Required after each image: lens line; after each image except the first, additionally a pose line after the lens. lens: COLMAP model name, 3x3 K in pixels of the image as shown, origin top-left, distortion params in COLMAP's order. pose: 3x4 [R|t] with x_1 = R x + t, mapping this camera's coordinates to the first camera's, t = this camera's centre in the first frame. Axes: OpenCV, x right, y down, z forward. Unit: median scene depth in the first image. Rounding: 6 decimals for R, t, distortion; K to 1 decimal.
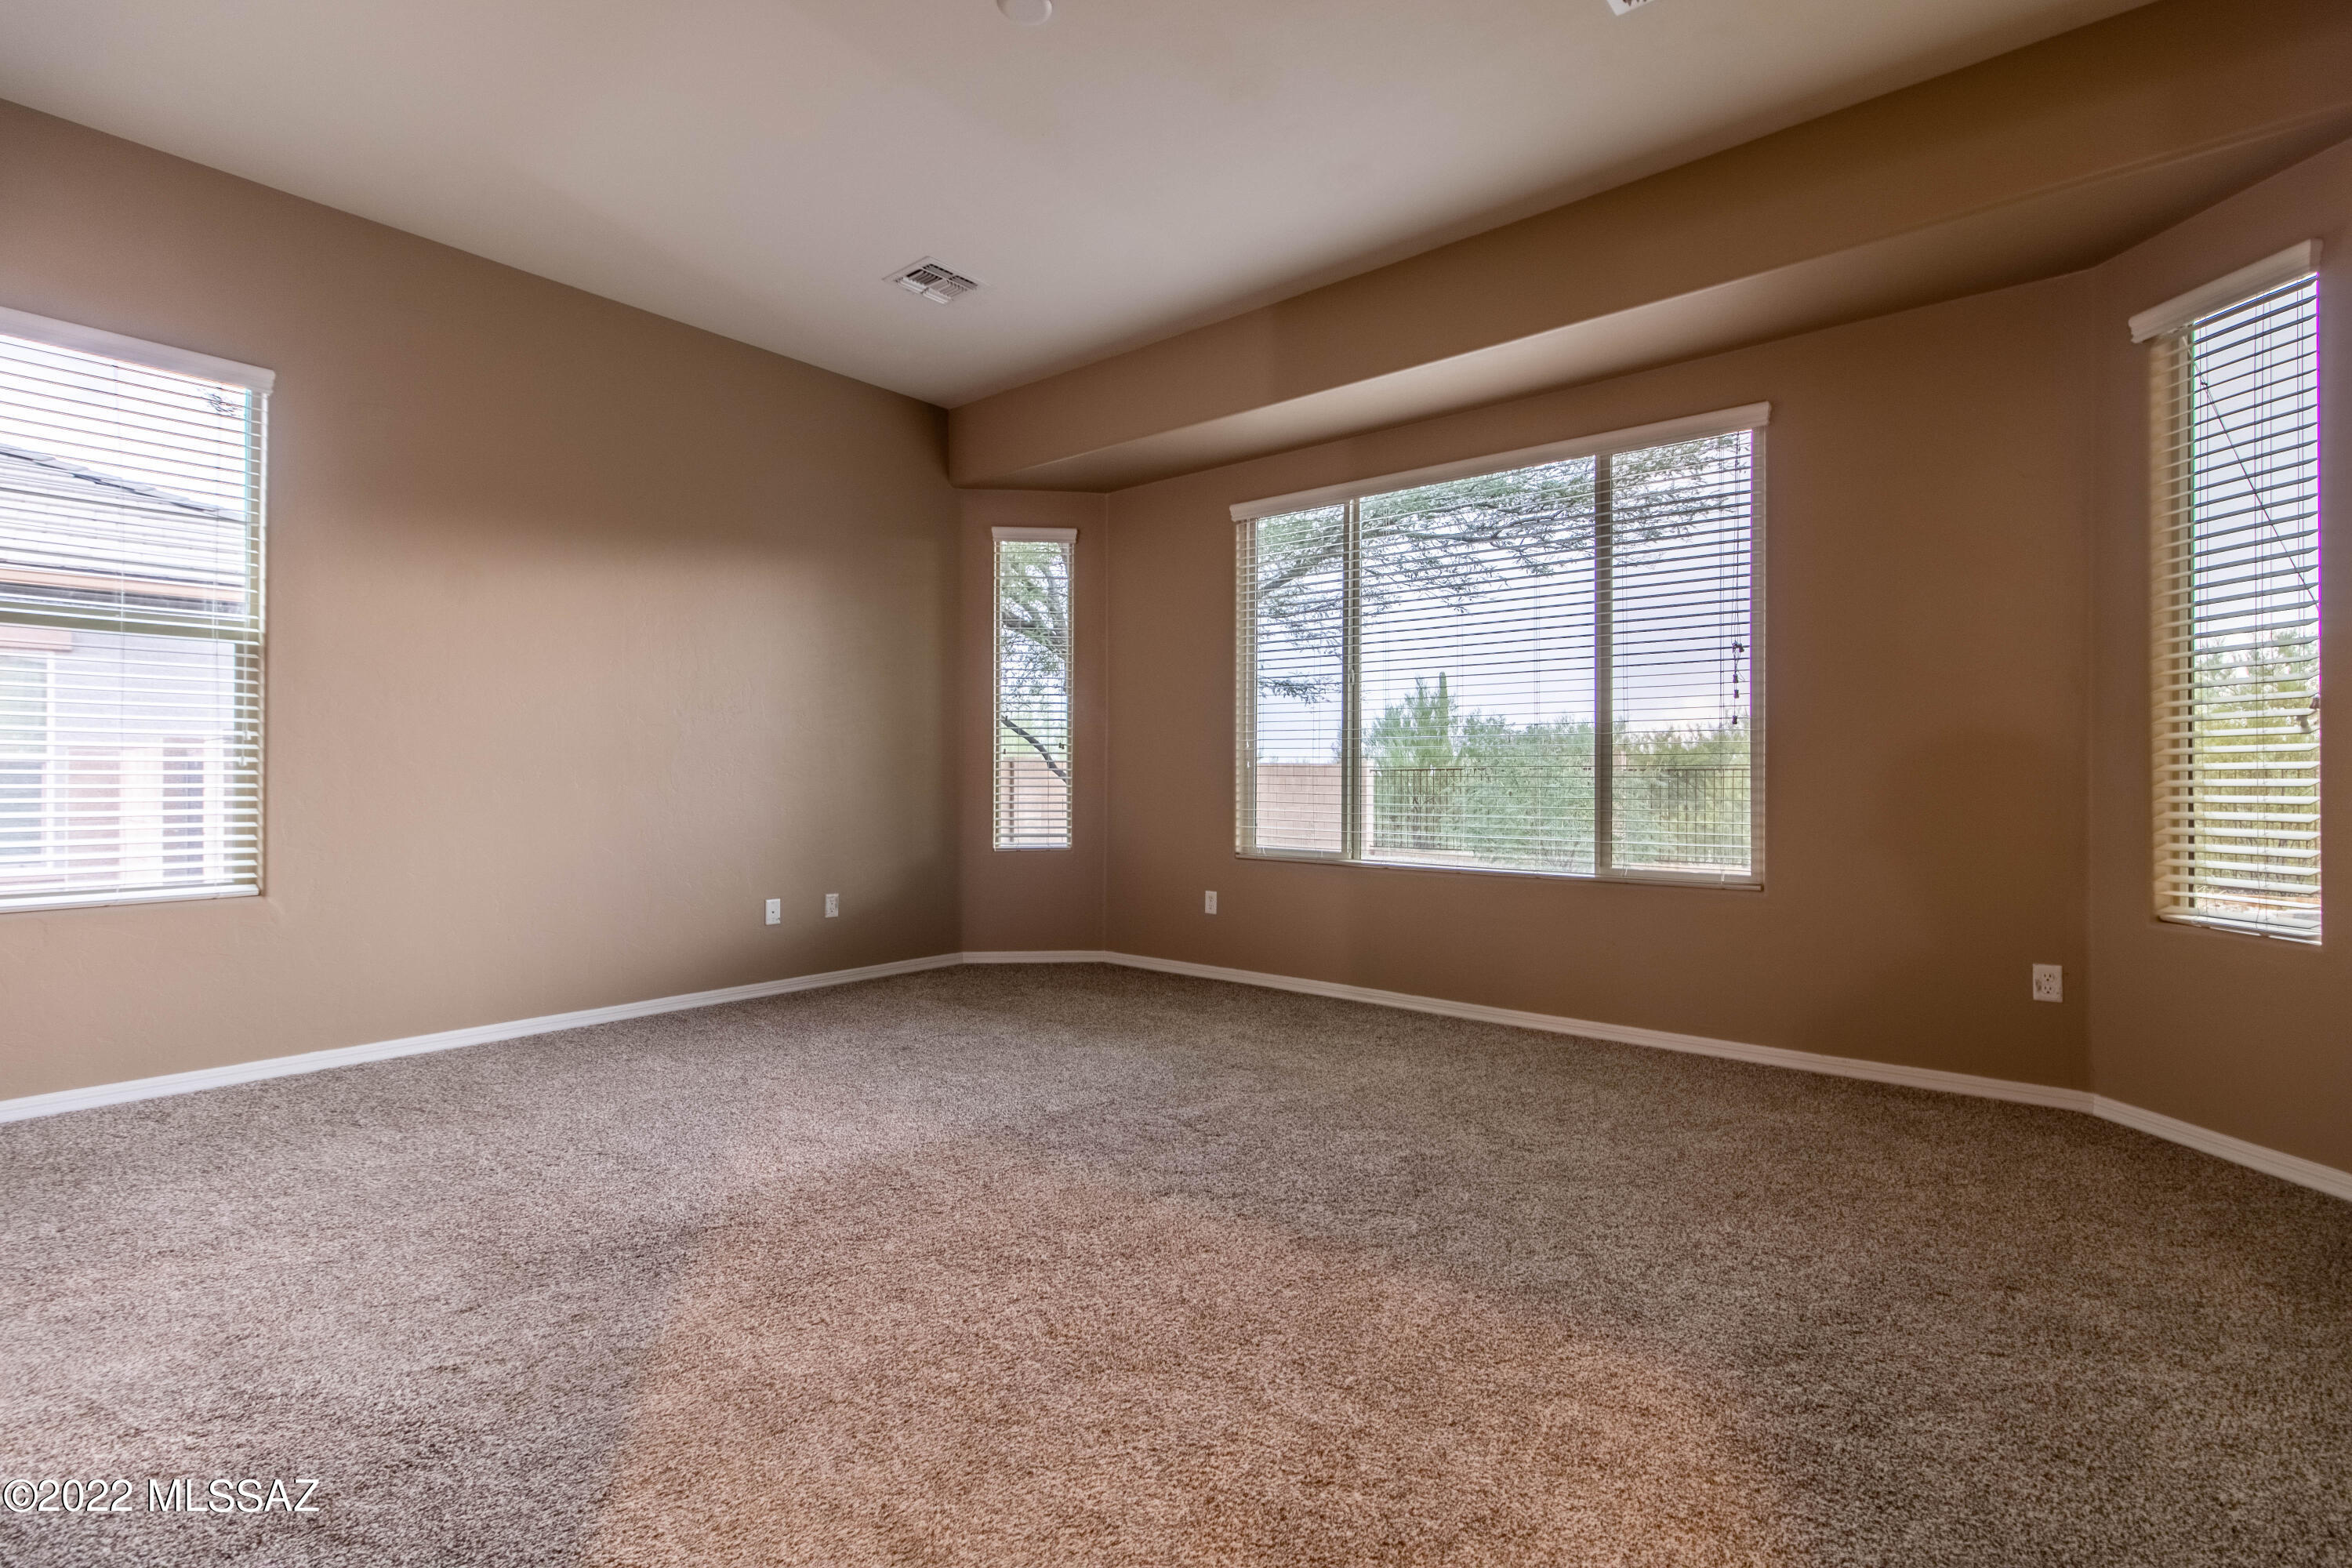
lens RADIAL K [[1095.8, 0, 1192.8], [0, 1095.8, 780.6], [0, 0, 1]] dist [0.006406, 0.000177]
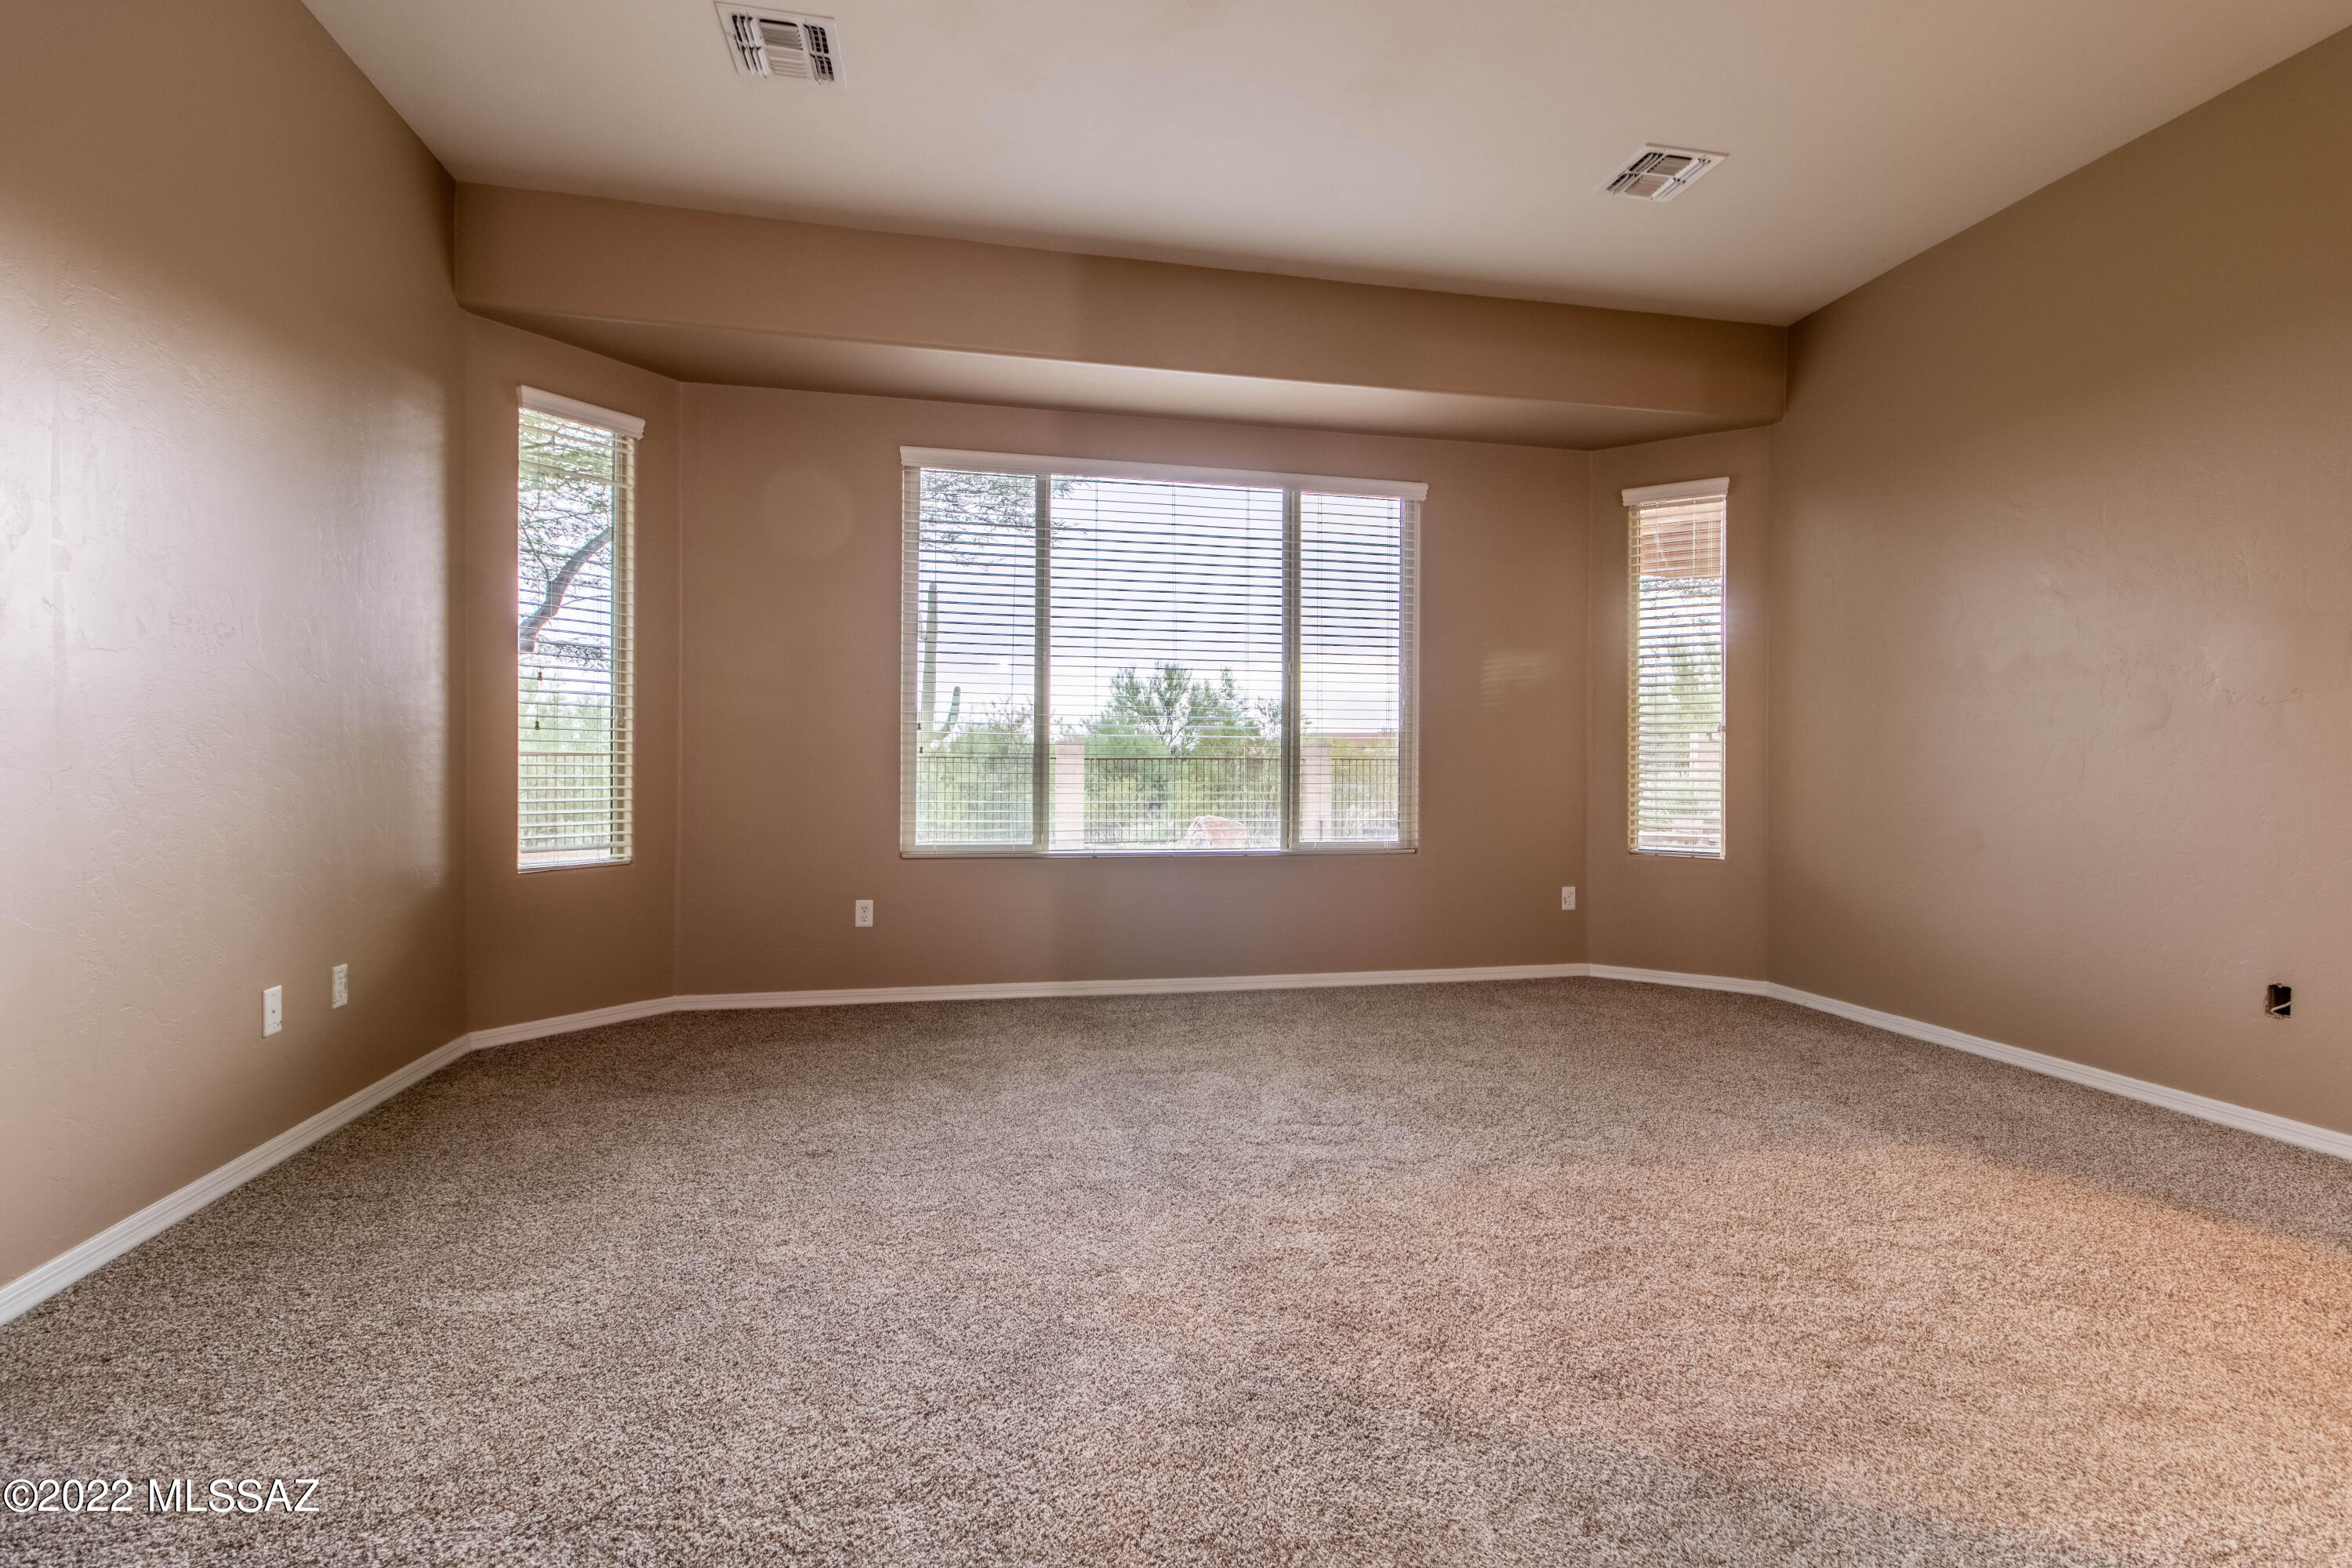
lens RADIAL K [[1095.8, 0, 1191.0], [0, 1095.8, 777.5], [0, 0, 1]] dist [0.006406, 0.000177]
pose [[0.612355, -0.005900, 0.790561, -0.641278], [-0.003418, 0.999943, 0.010110, -0.002464], [-0.790575, -0.008894, 0.612300, 0.376710]]
